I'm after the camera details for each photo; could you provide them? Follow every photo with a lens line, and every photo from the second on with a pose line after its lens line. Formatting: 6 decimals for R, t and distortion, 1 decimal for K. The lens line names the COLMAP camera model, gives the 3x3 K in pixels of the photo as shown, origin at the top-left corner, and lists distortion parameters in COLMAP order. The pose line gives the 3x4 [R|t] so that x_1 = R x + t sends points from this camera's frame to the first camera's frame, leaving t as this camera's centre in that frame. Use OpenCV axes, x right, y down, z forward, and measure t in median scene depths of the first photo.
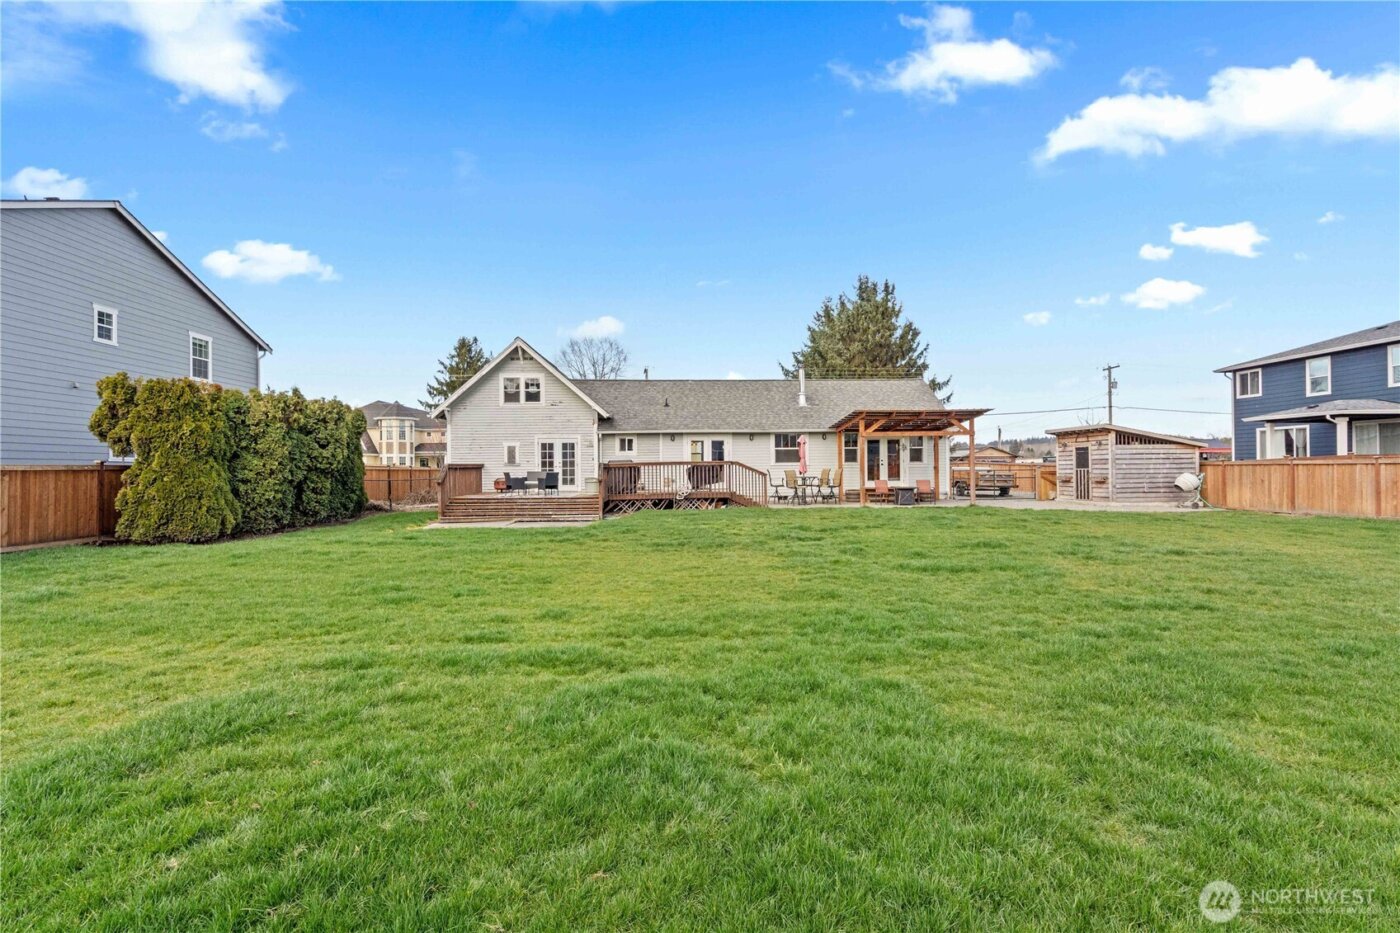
lens RADIAL K [[642.3, 0, 666.2], [0, 642.3, 468.6], [0, 0, 1]] dist [-0.001710, -0.000265]
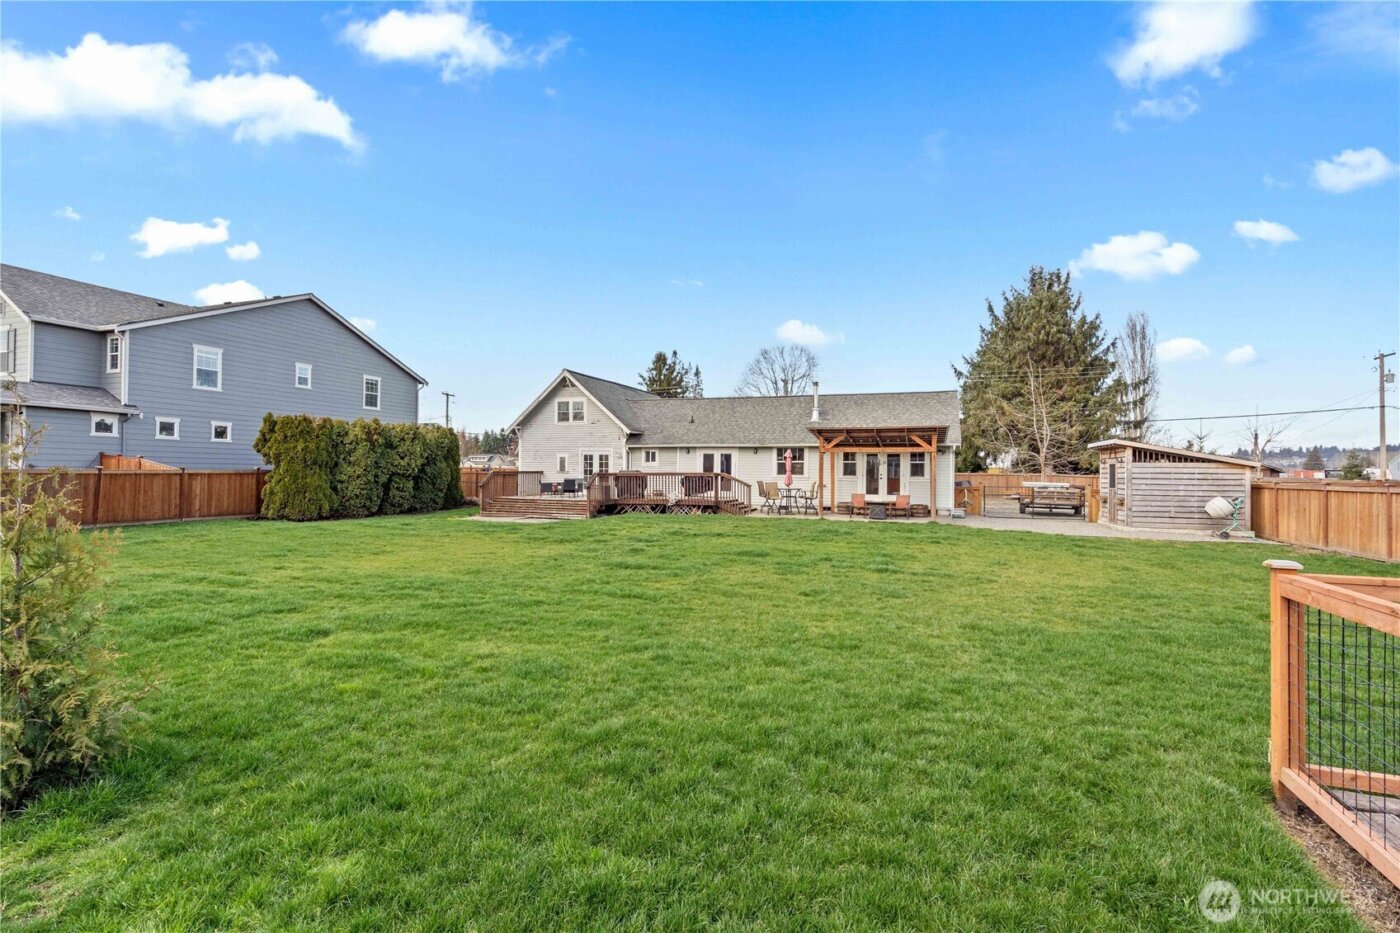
lens RADIAL K [[642.3, 0, 666.2], [0, 642.3, 468.6], [0, 0, 1]] dist [-0.001710, -0.000265]
pose [[0.926481, 0.016498, -0.375979, 0.434084], [-0.017713, 0.999843, 0.000226, -0.017554], [0.375923, 0.006450, 0.926628, -0.071877]]
